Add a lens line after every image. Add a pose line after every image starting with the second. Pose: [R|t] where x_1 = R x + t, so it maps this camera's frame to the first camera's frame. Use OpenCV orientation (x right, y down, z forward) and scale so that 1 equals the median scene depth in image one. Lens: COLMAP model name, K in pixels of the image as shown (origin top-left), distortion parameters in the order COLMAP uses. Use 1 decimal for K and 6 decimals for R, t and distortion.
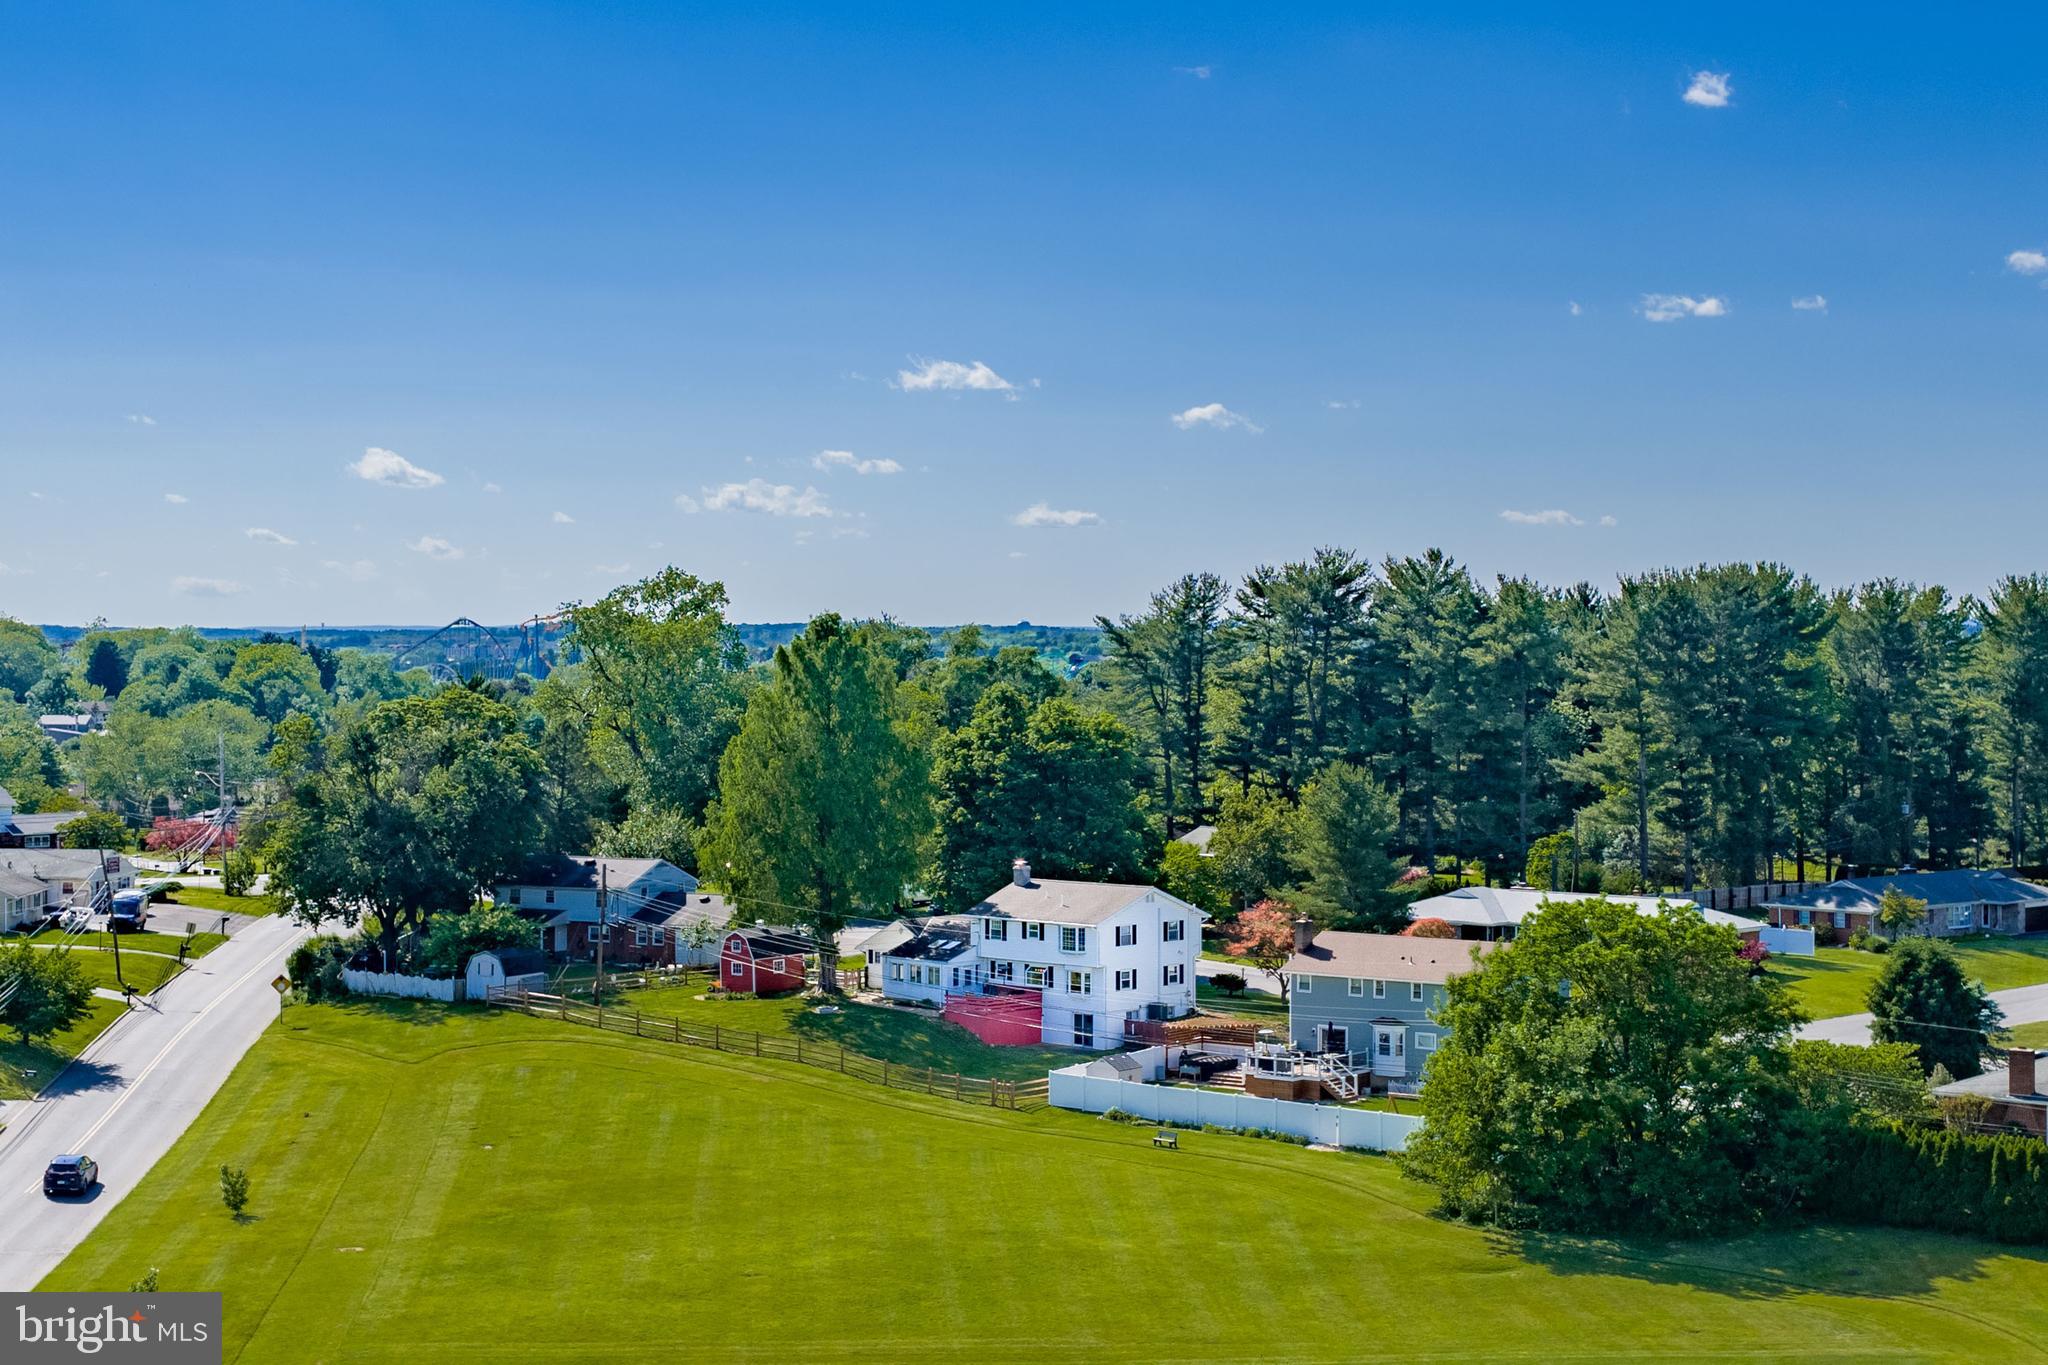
lens RADIAL K [[3191.9, 0, 1024.0], [0, 3191.9, 682.5], [0, 0, 1]] dist [0.015111, 0.045470]
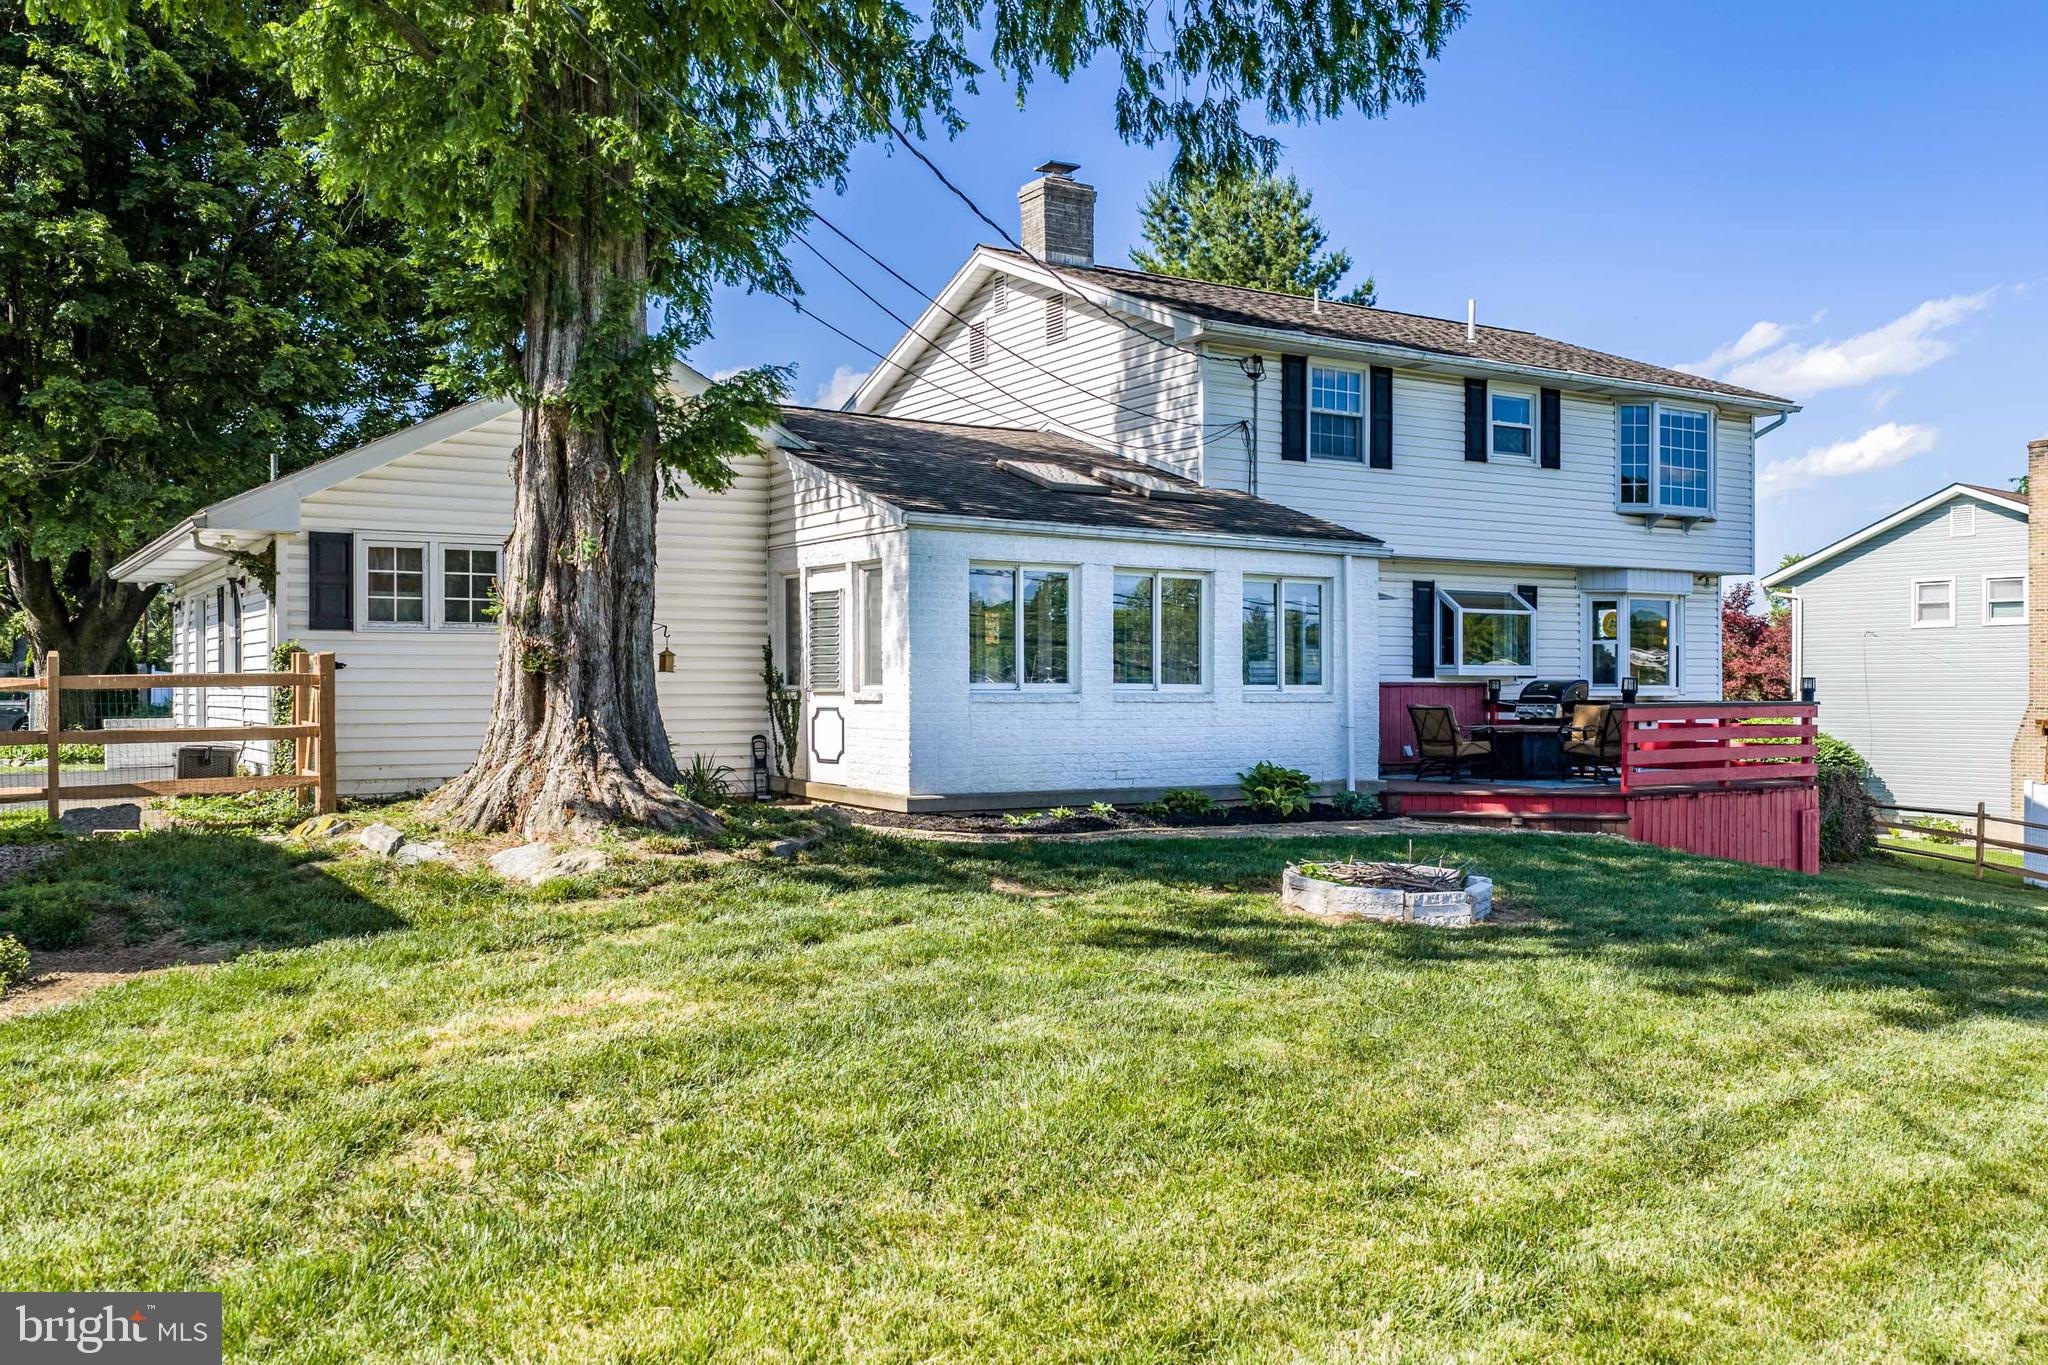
lens RADIAL K [[1719.6, 0, 1028.5], [0, 1719.6, 719.7], [0, 0, 1]] dist [-0.006082, -0.008793]
pose [[0.236016, -0.018084, 0.971581, -0.121218], [0.009645, 0.999821, 0.016267, 0.094671], [-0.971701, 0.005532, 0.236149, 0.987380]]
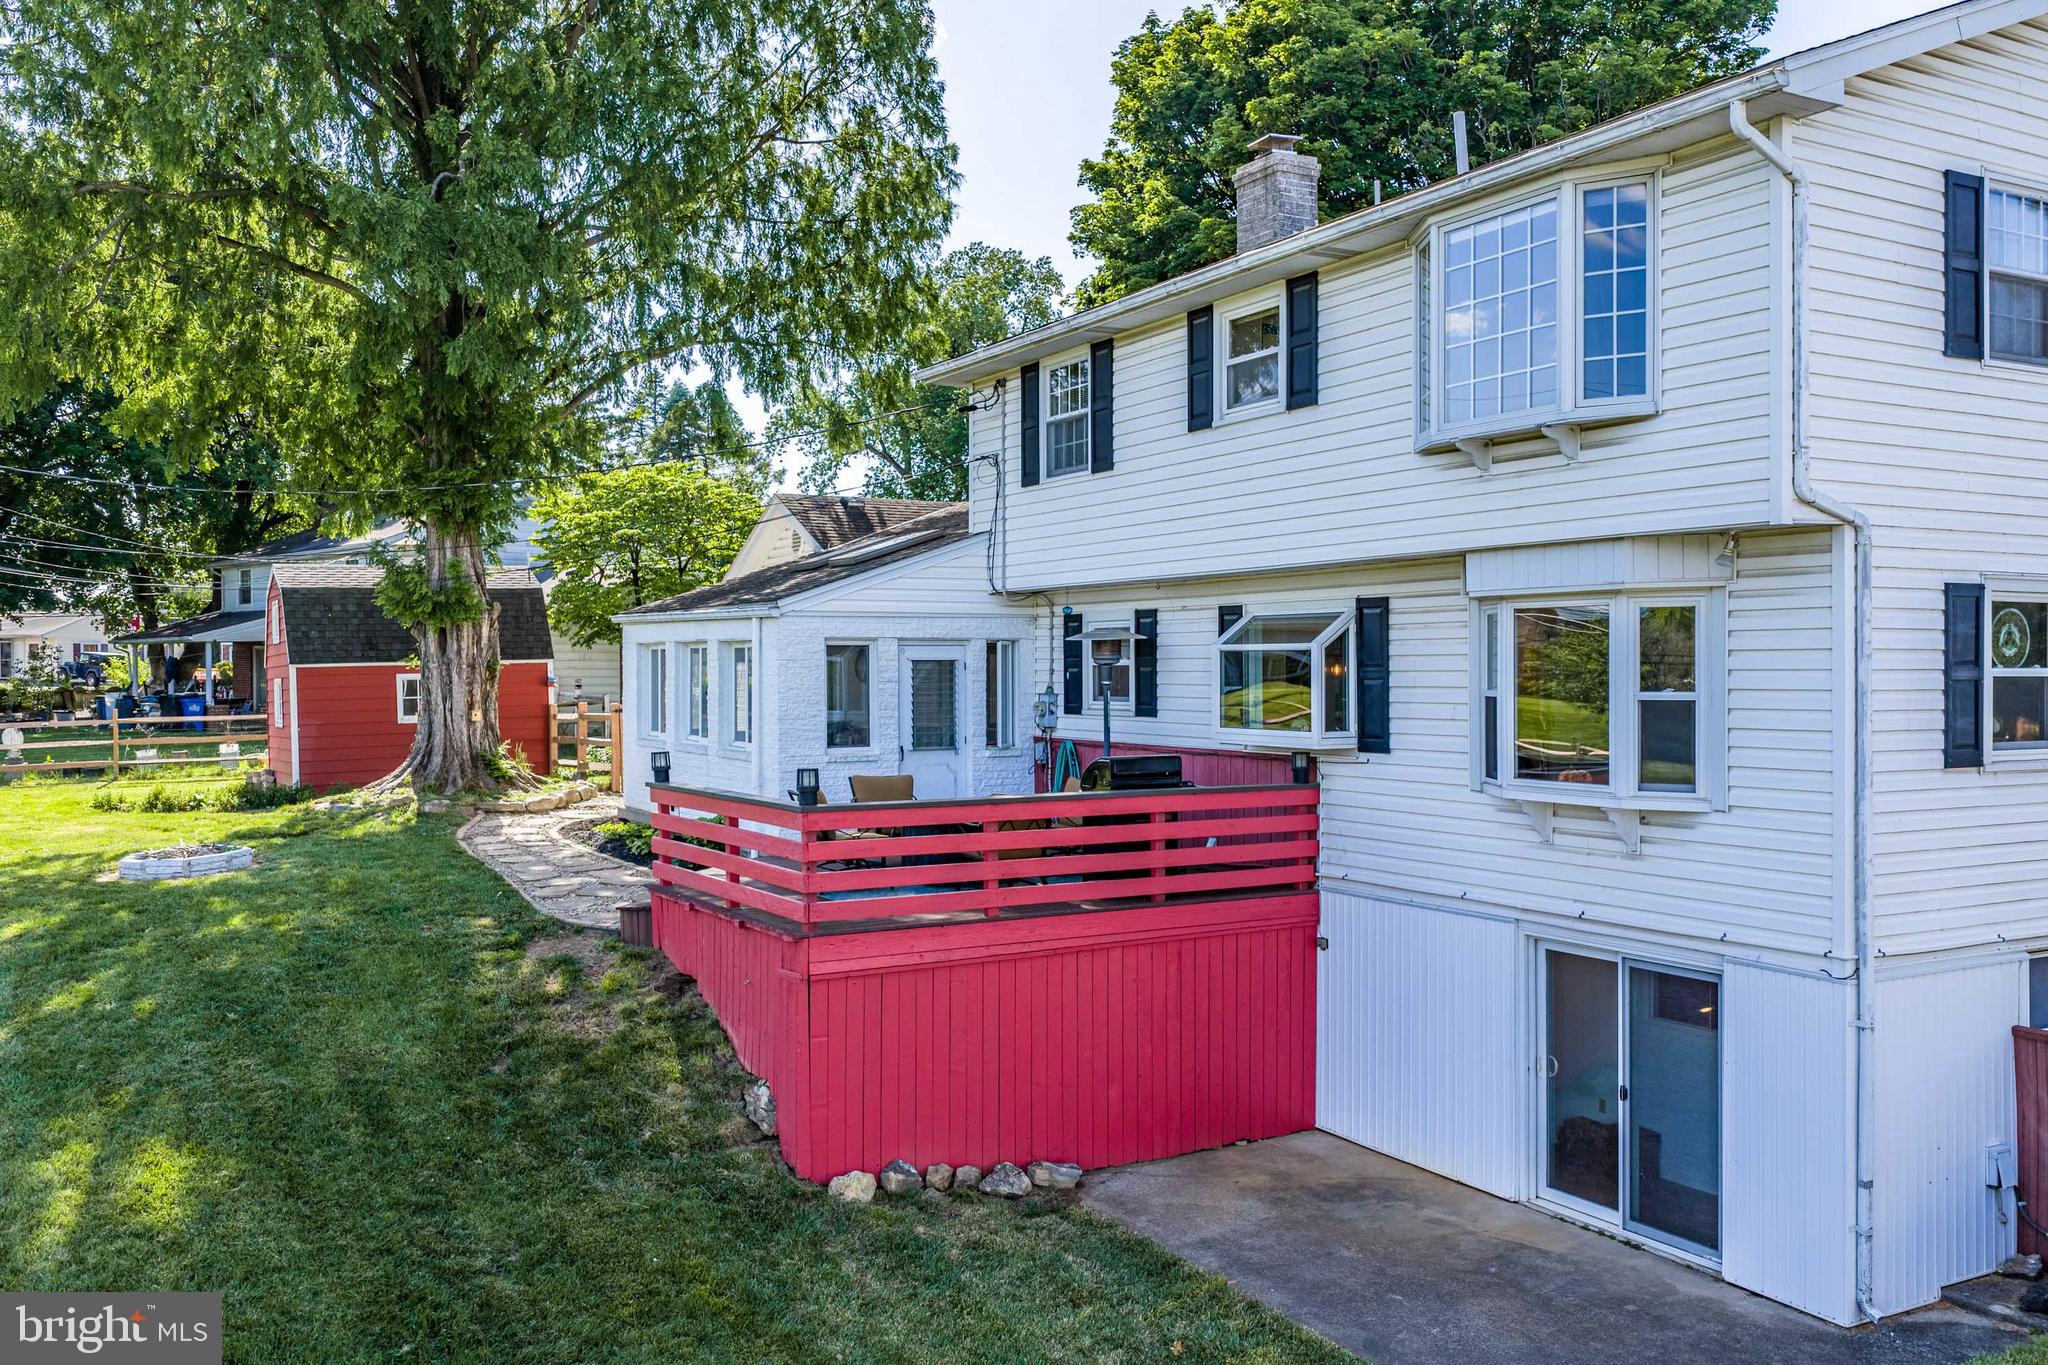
lens RADIAL K [[1708.3, 0, 1034.7], [0, 1708.3, 687.0], [0, 0, 1]] dist [0.012350, -0.005925]
pose [[0.959859, 0.000484, -0.280482, 0.014923], [-0.000059, 0.999999, 0.001523, 0.091080], [0.280482, -0.001446, 0.959858, 0.907146]]
